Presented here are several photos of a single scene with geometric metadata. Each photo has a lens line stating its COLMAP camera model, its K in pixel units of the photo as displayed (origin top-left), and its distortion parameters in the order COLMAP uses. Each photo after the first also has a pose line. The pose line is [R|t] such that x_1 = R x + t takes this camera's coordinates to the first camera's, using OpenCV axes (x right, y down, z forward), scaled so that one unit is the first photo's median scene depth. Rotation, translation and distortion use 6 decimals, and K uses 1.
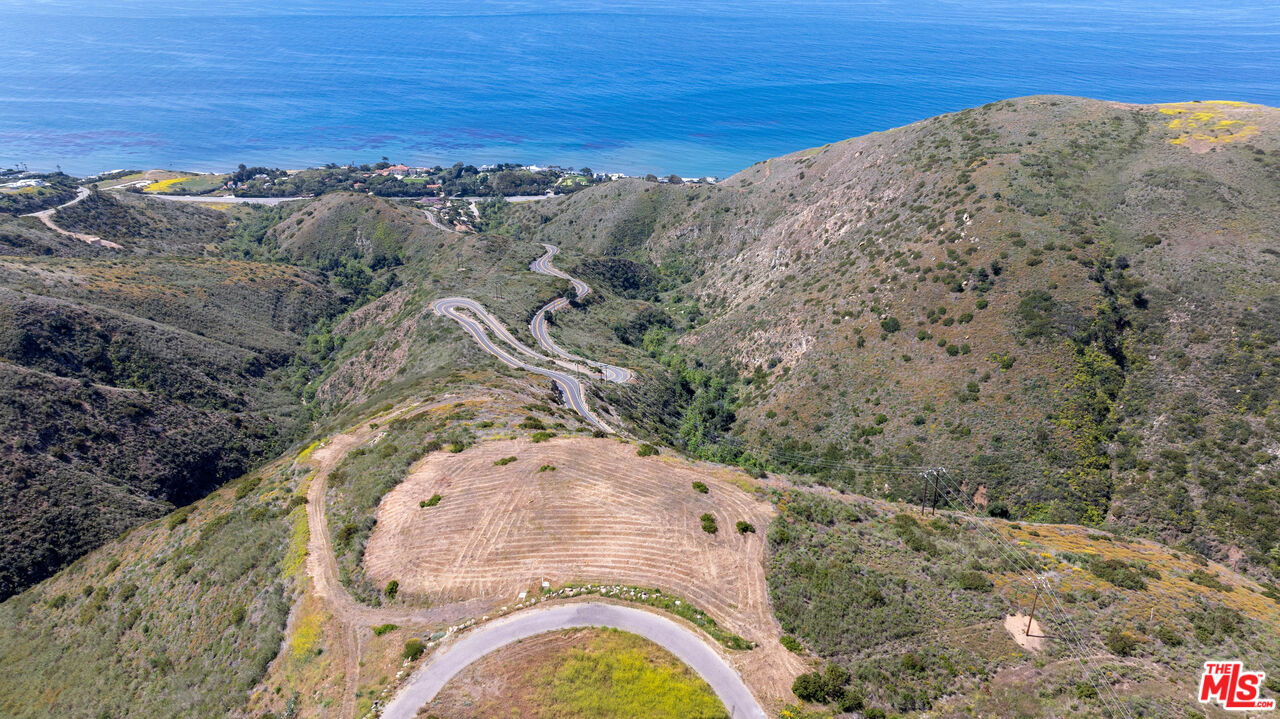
lens RADIAL K [[902.0, 0, 647.2], [0, 902.0, 352.3], [0, 0, 1]] dist [-0.036206, 0.028910]
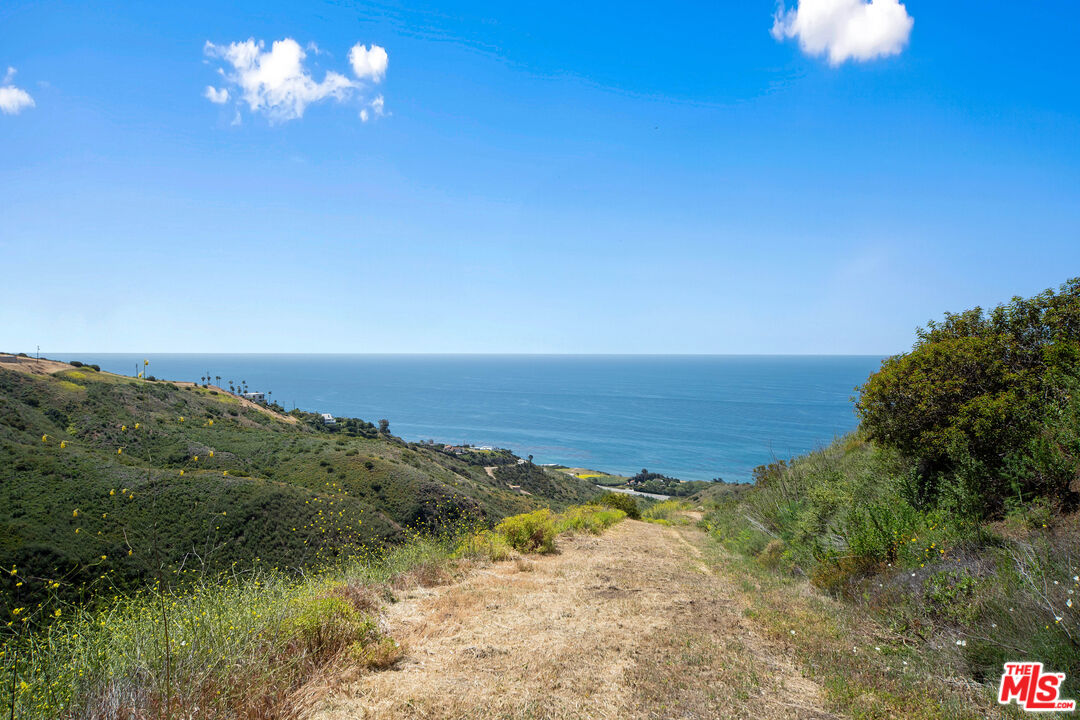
lens RADIAL K [[720.8, 0, 539.0], [0, 720.8, 342.6], [0, 0, 1]] dist [0.008662, -0.017166]
pose [[0.839628, -0.009212, -0.543084, -0.104571], [-0.234705, 0.895539, -0.378053, 0.076348], [0.489836, 0.444888, 0.749757, 0.298848]]
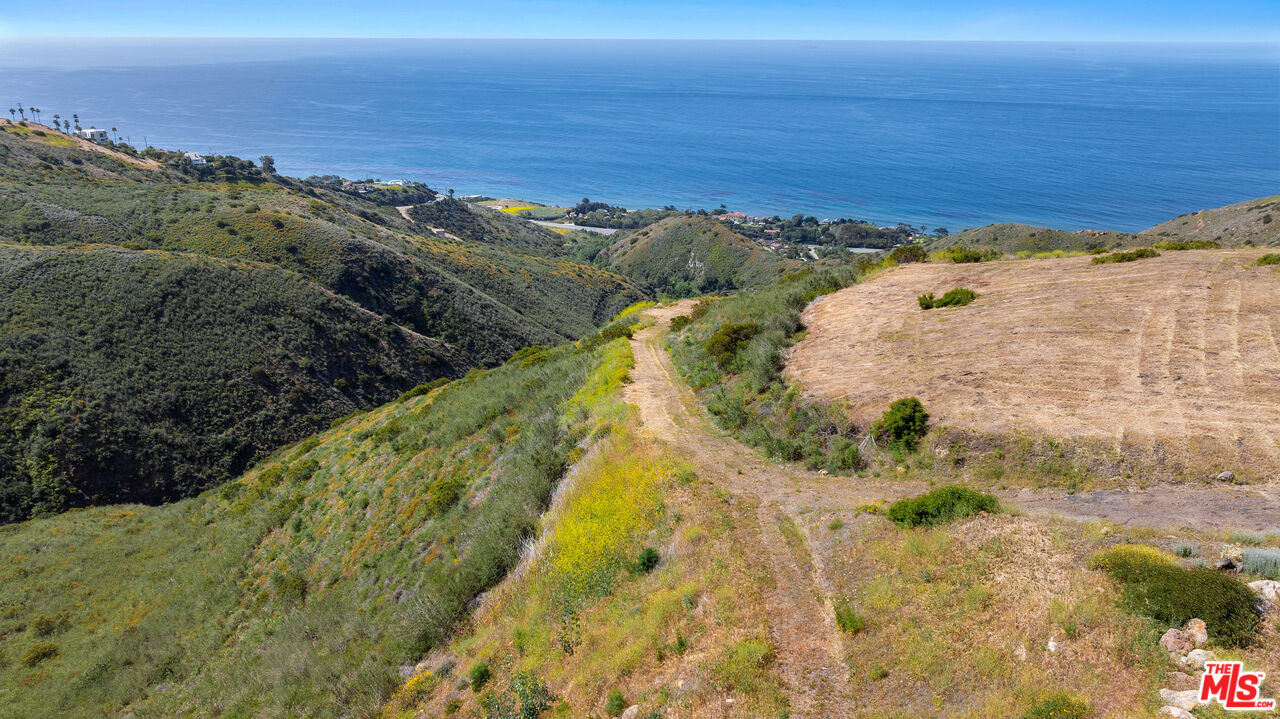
lens RADIAL K [[902.0, 0, 642.9], [0, 902.0, 346.0], [0, 0, 1]] dist [-0.036206, 0.028910]
pose [[0.935751, 0.114602, -0.333521, -0.076297], [-0.152769, 0.984112, -0.090469, 0.078678], [0.317854, 0.135608, 0.938392, 0.198254]]
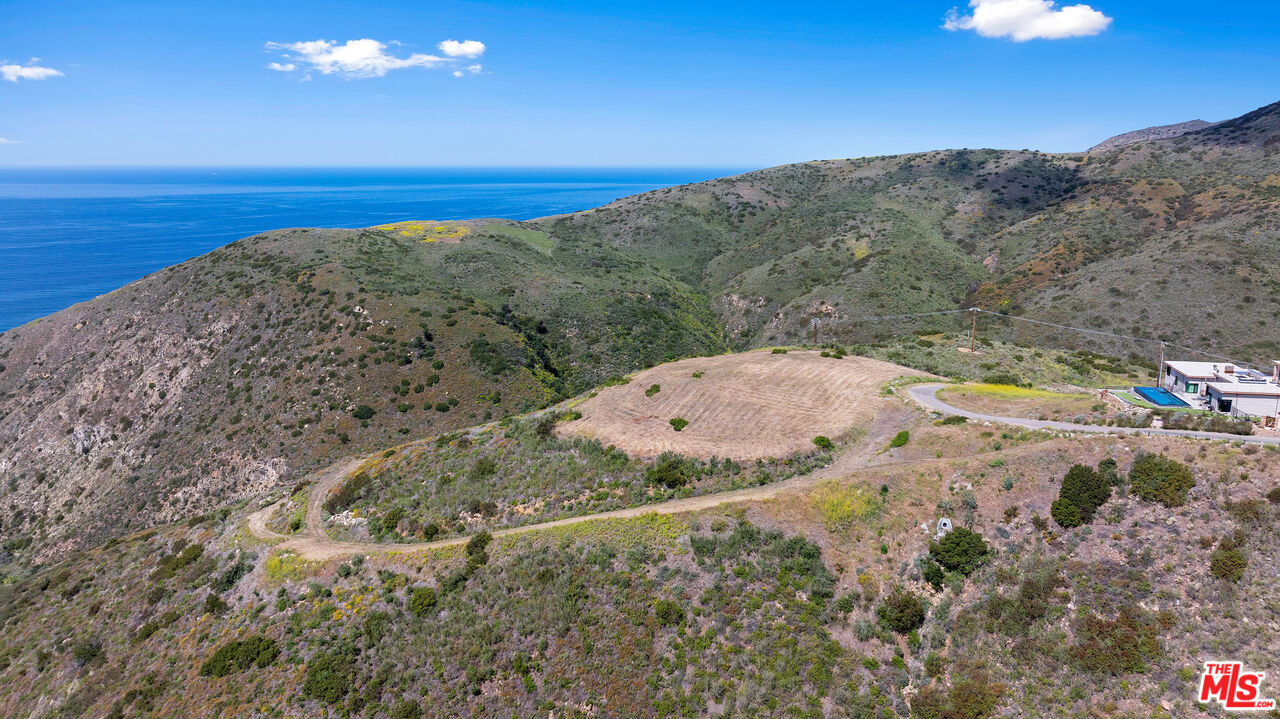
lens RADIAL K [[902.0, 0, 645.2], [0, 902.0, 355.6], [0, 0, 1]] dist [-0.036206, 0.028910]
pose [[0.477959, -0.188055, 0.858015, -0.329883], [0.383825, 0.923335, -0.011439, 0.033424], [-0.790084, 0.334795, 0.513497, 0.182213]]
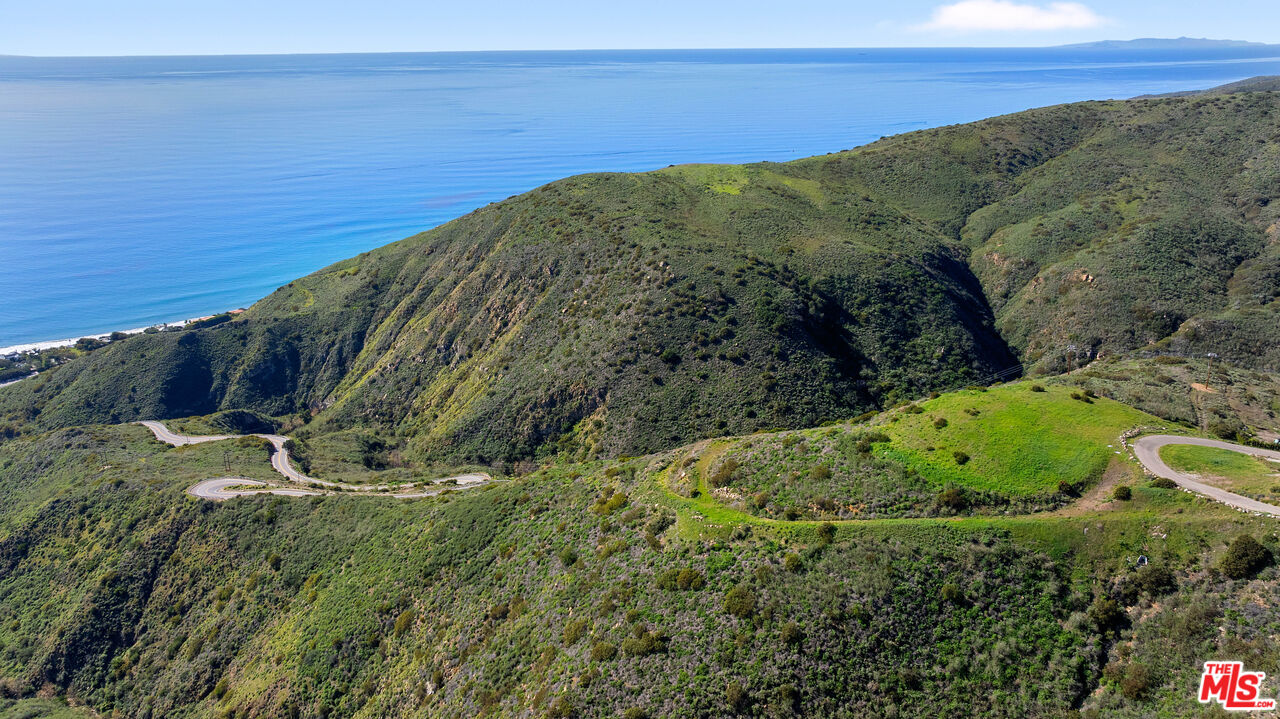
lens RADIAL K [[902.0, 0, 648.6], [0, 902.0, 354.8], [0, 0, 1]] dist [-0.036206, 0.028910]
pose [[0.687111, -0.247306, 0.683167, -0.457568], [0.328650, 0.944384, 0.011319, -0.044684], [-0.647972, 0.216745, 0.730174, 0.106352]]
